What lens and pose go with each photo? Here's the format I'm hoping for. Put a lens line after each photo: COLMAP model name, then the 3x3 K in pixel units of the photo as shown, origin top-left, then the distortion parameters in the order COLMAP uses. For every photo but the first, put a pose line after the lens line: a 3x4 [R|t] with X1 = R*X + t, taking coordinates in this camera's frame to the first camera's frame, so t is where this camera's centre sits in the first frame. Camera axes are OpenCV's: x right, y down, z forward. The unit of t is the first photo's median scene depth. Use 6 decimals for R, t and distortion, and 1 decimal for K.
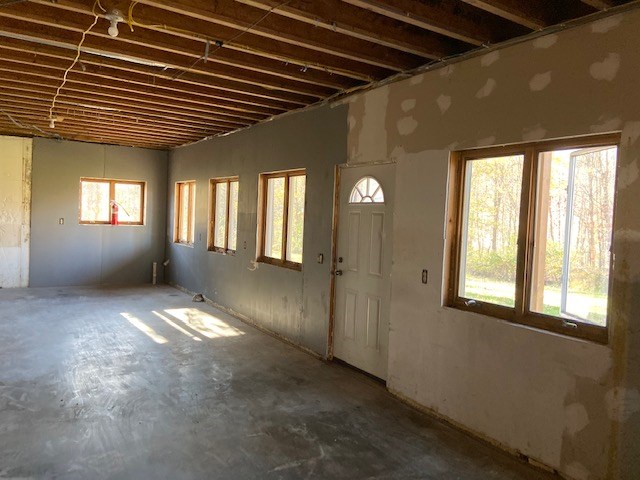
lens RADIAL K [[479.6, 0, 318.6], [0, 479.6, 235.8], [0, 0, 1]] dist [0.106546, -0.137379]
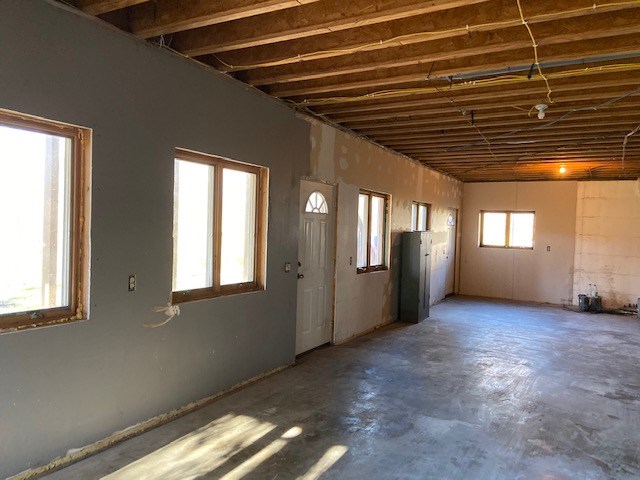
lens RADIAL K [[479.6, 0, 318.6], [0, 479.6, 235.8], [0, 0, 1]] dist [0.106546, -0.137379]
pose [[-0.462408, -0.072481, 0.883700, -0.989029], [-0.016830, 0.997191, 0.072982, -0.099587], [-0.886508, 0.018875, -0.462329, 1.561424]]
